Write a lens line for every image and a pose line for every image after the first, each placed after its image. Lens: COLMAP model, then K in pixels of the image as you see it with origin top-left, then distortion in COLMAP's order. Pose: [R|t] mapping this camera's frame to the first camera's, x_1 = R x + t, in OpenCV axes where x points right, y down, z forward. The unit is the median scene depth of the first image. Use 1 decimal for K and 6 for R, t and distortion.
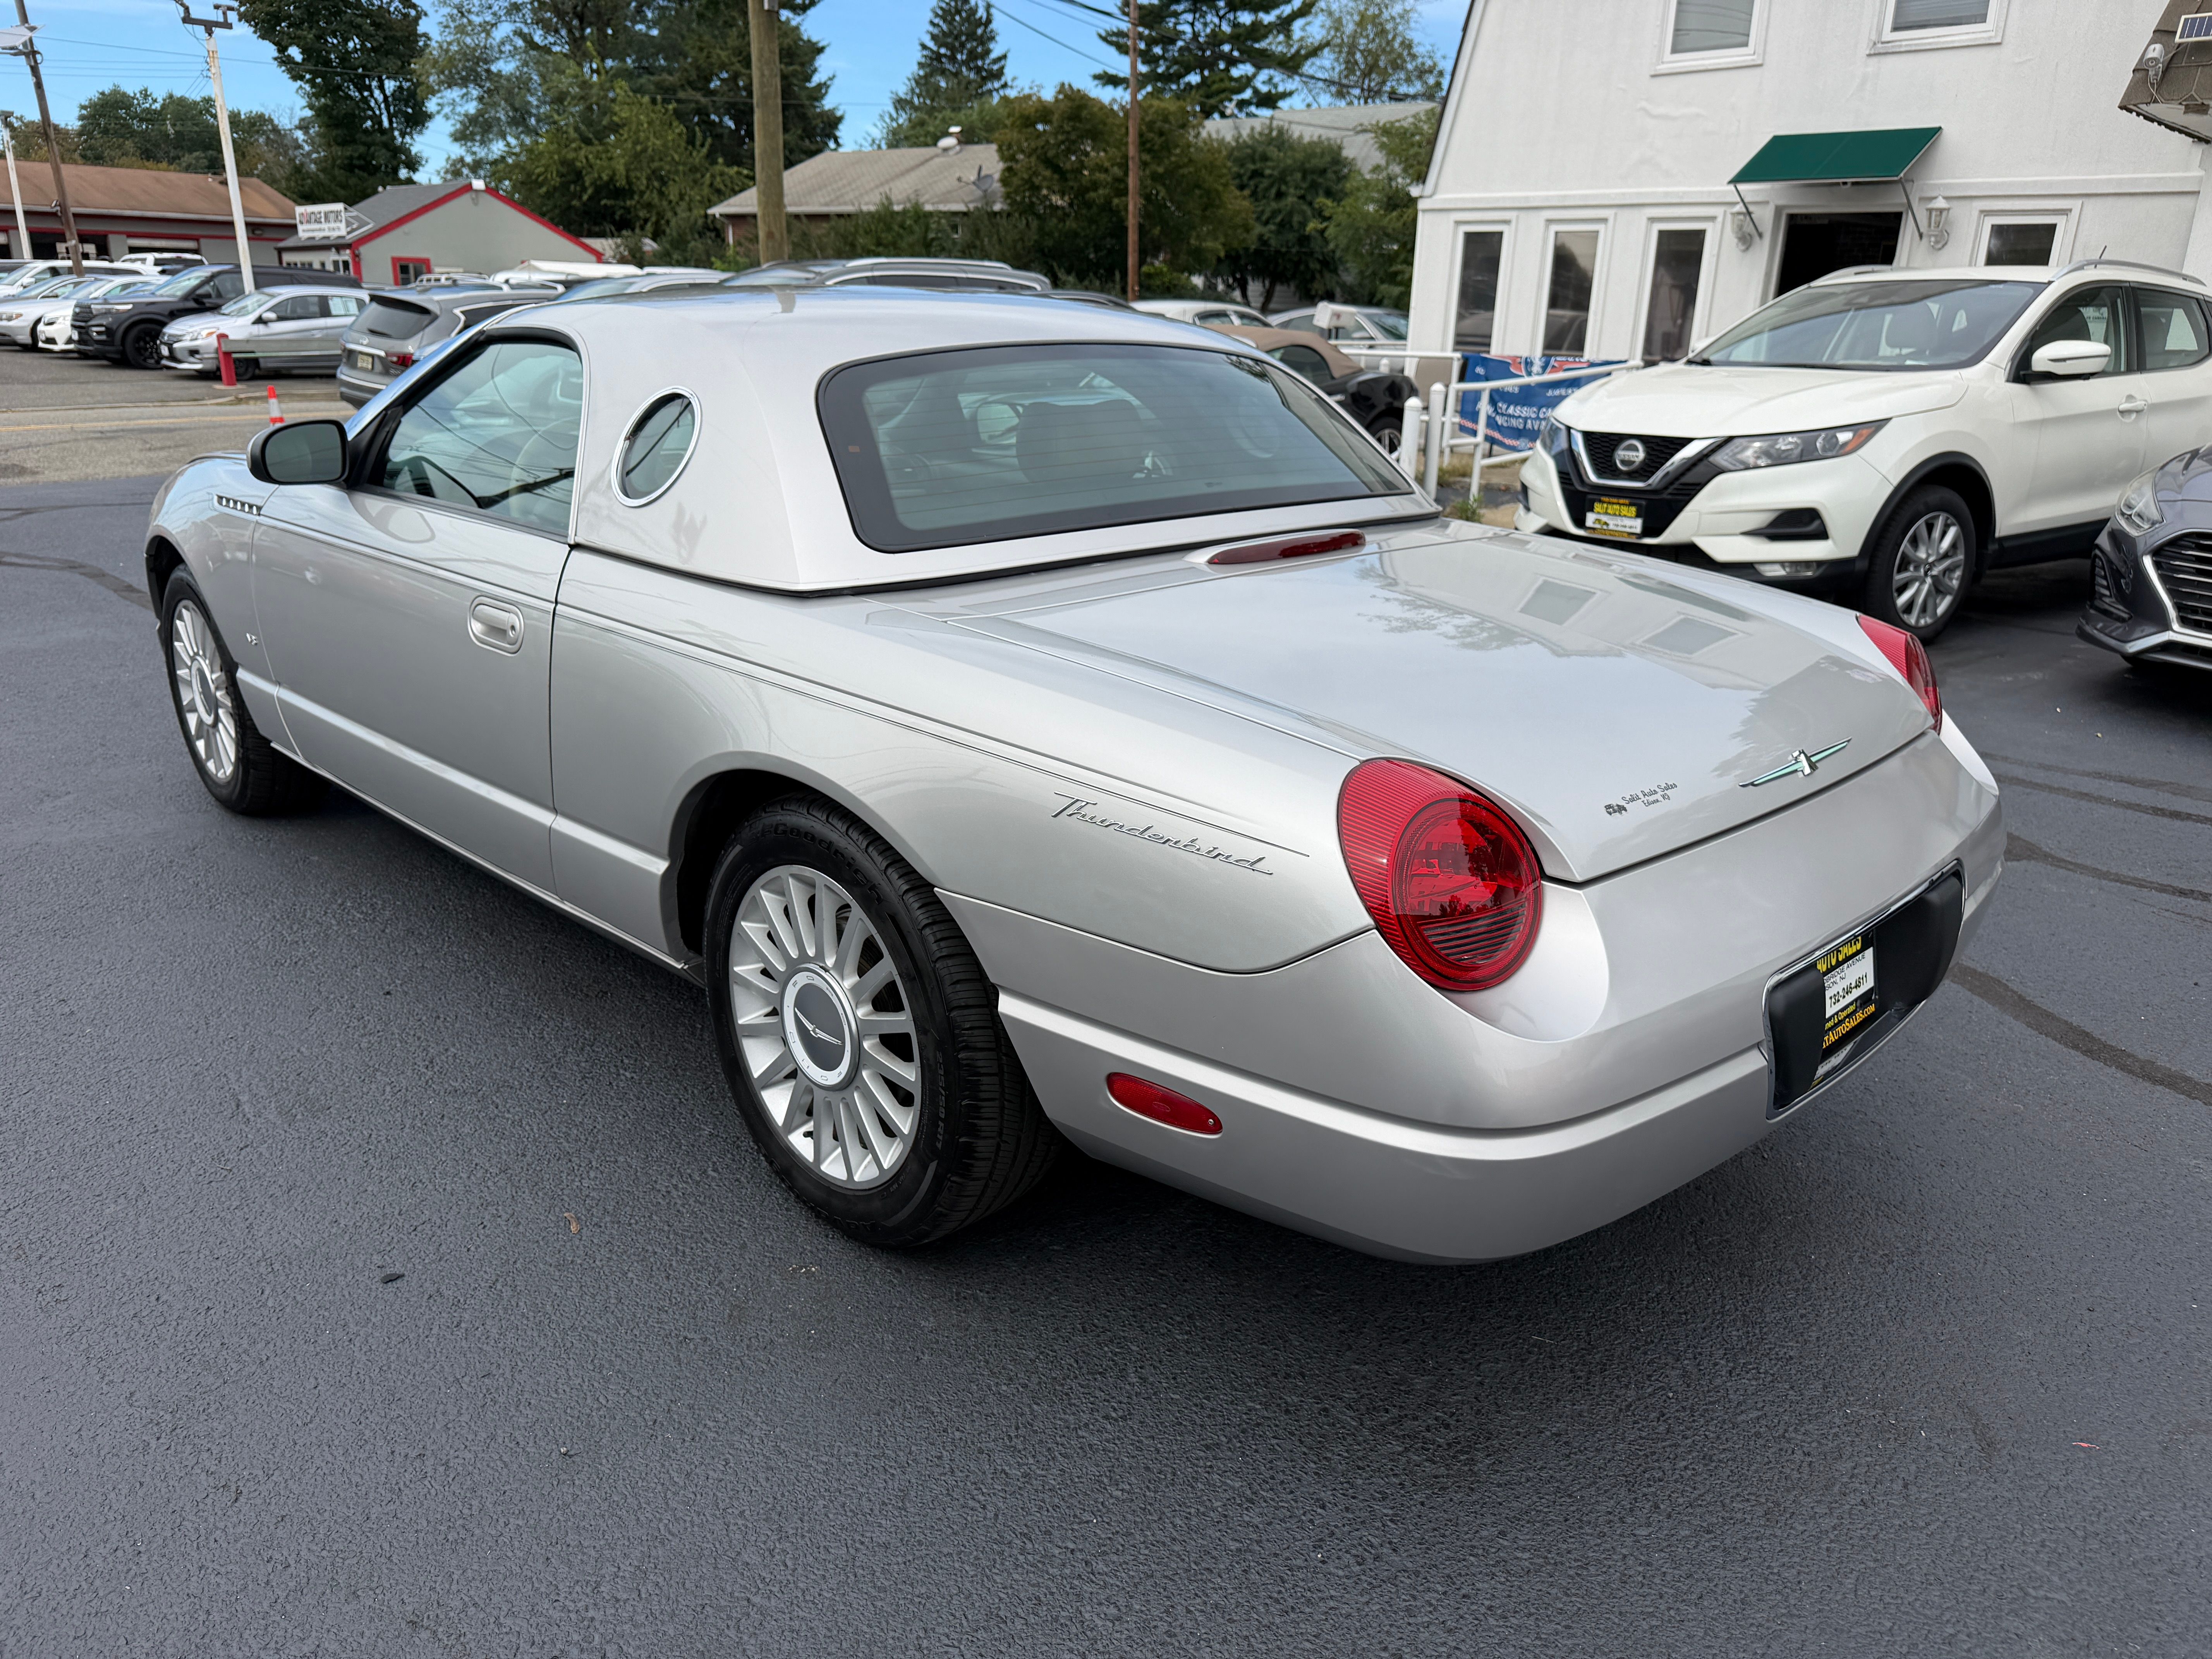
lens RADIAL K [[1575.9, 0, 1054.9], [0, 1575.9, 843.8], [0, 0, 1]] dist [0.022851, -0.024298]
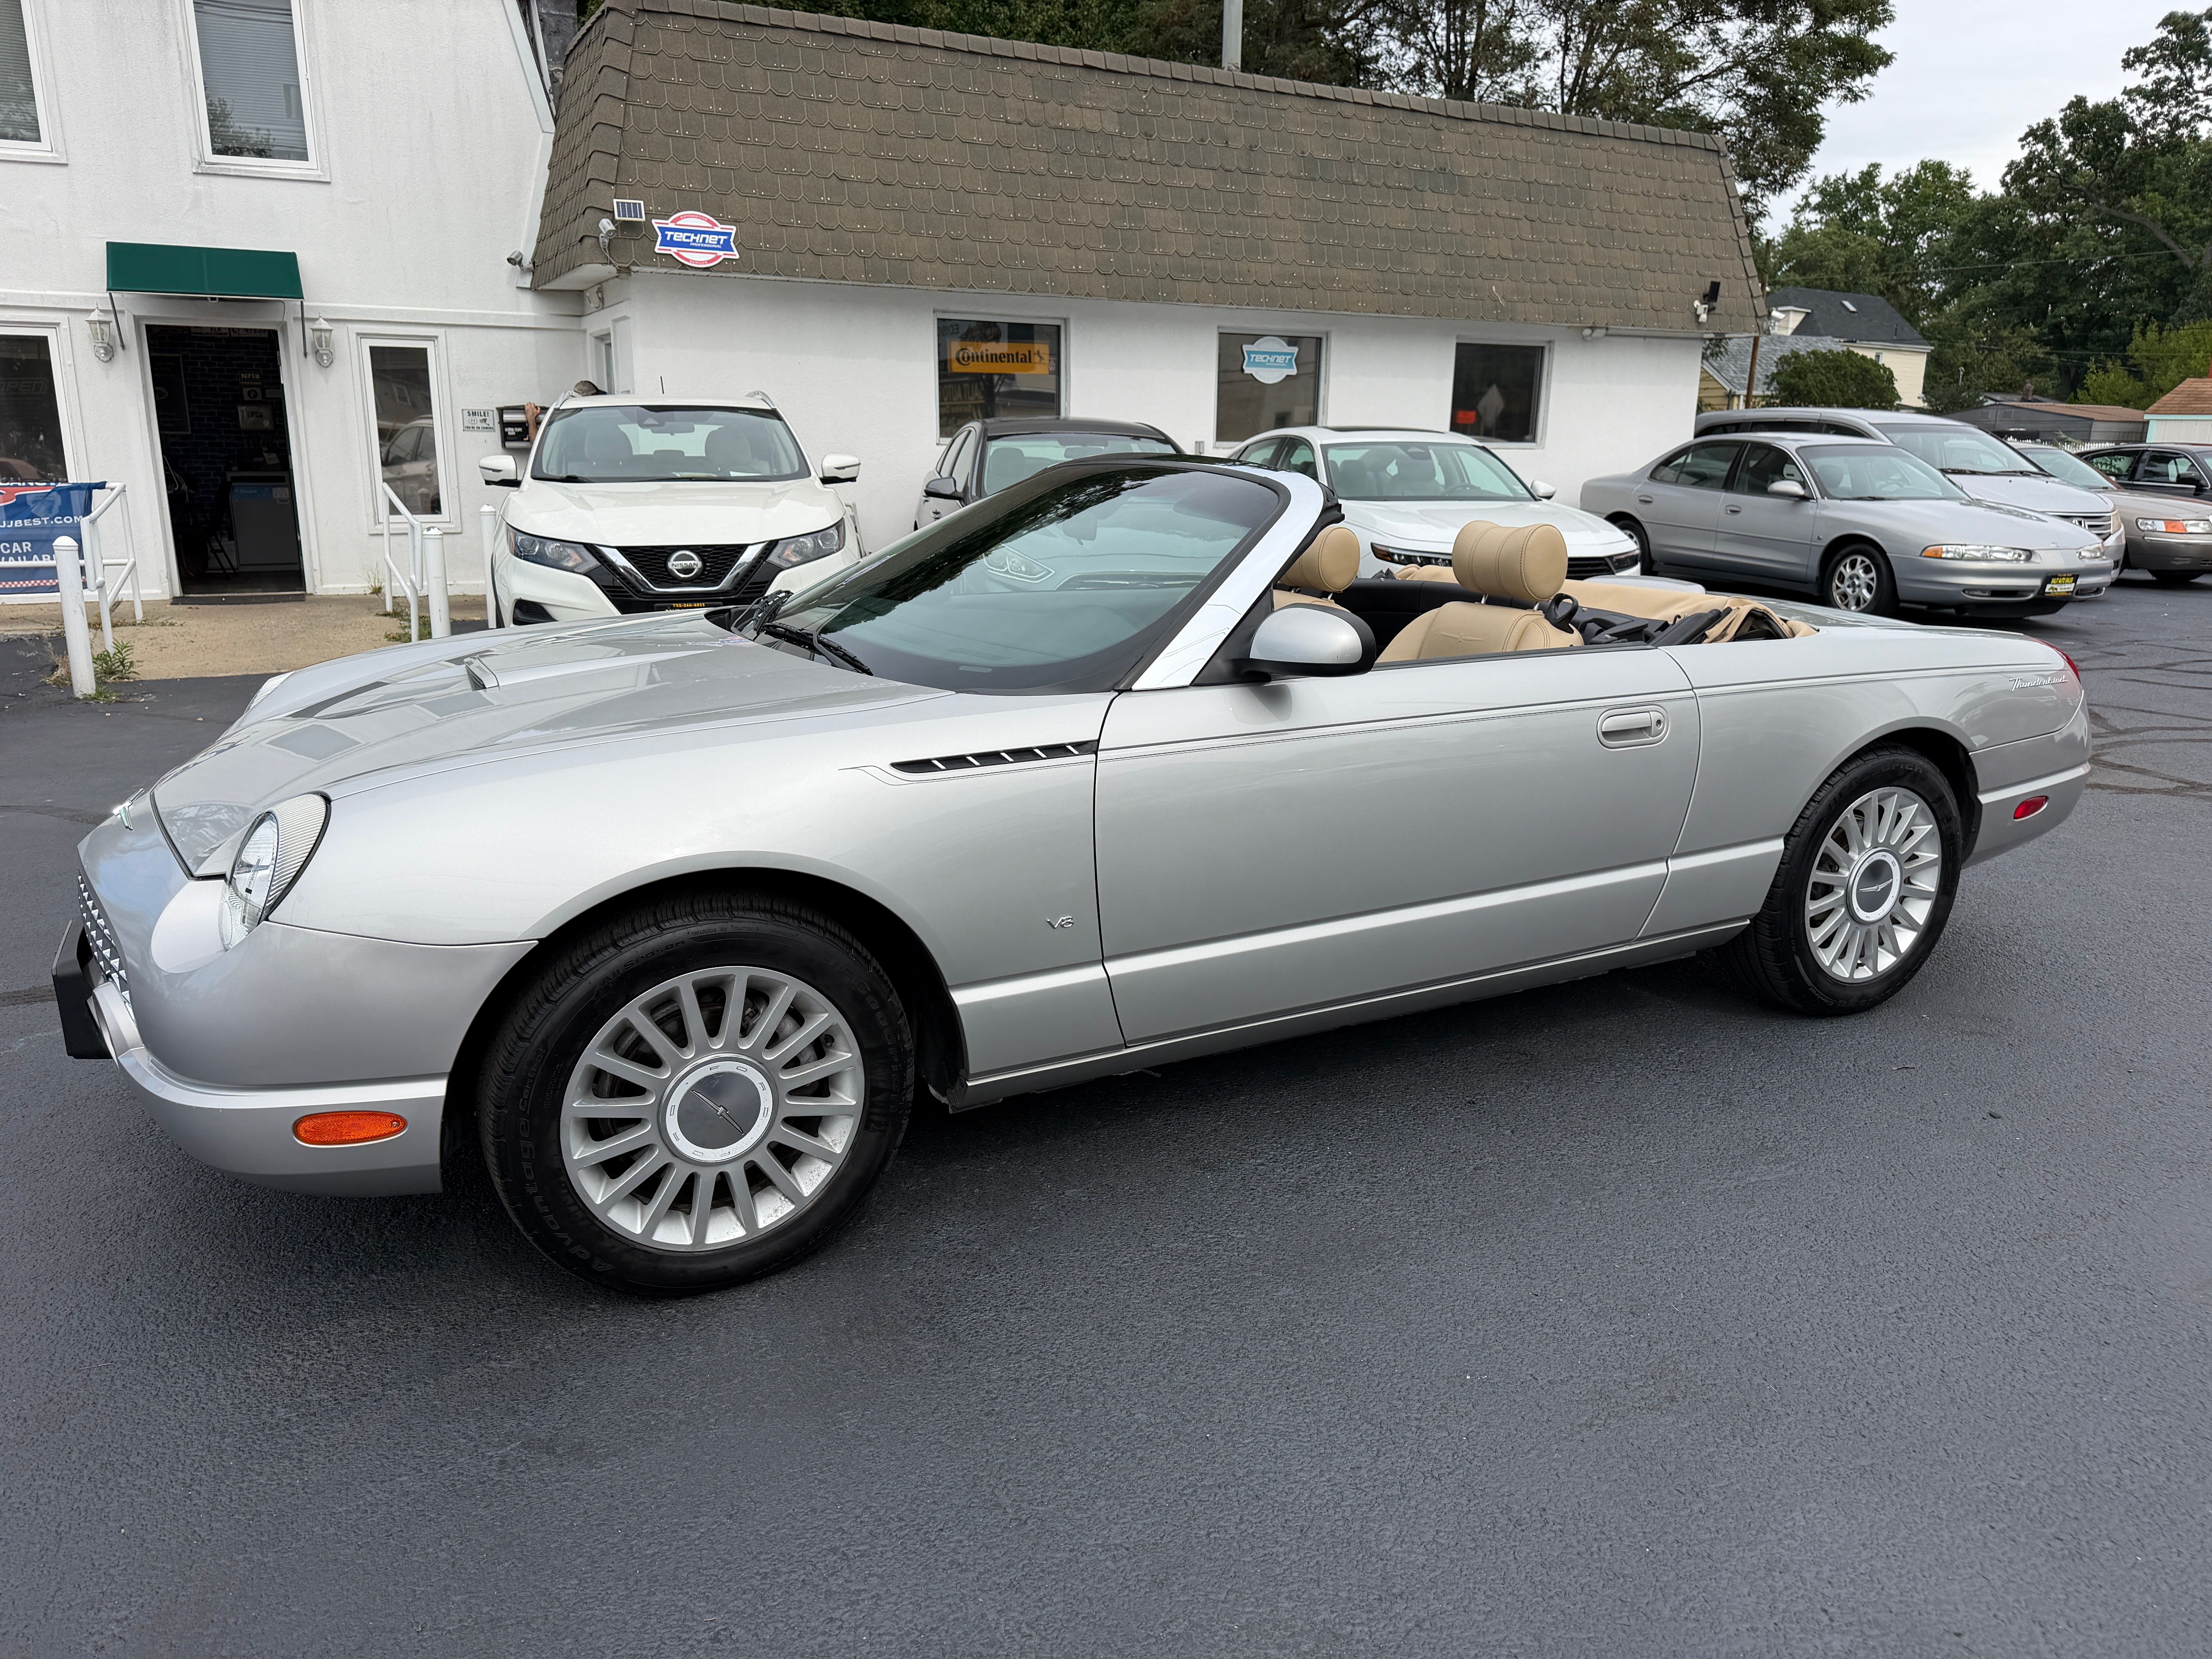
lens RADIAL K [[1575.9, 0, 1167.4], [0, 1575.9, 852.0], [0, 0, 1]] dist [0.022851, -0.024298]
pose [[0.256137, -0.262067, 0.930438, -0.394658], [0.307653, 0.934597, 0.178546, -0.092796], [-0.916375, 0.240520, 0.320010, 0.234982]]
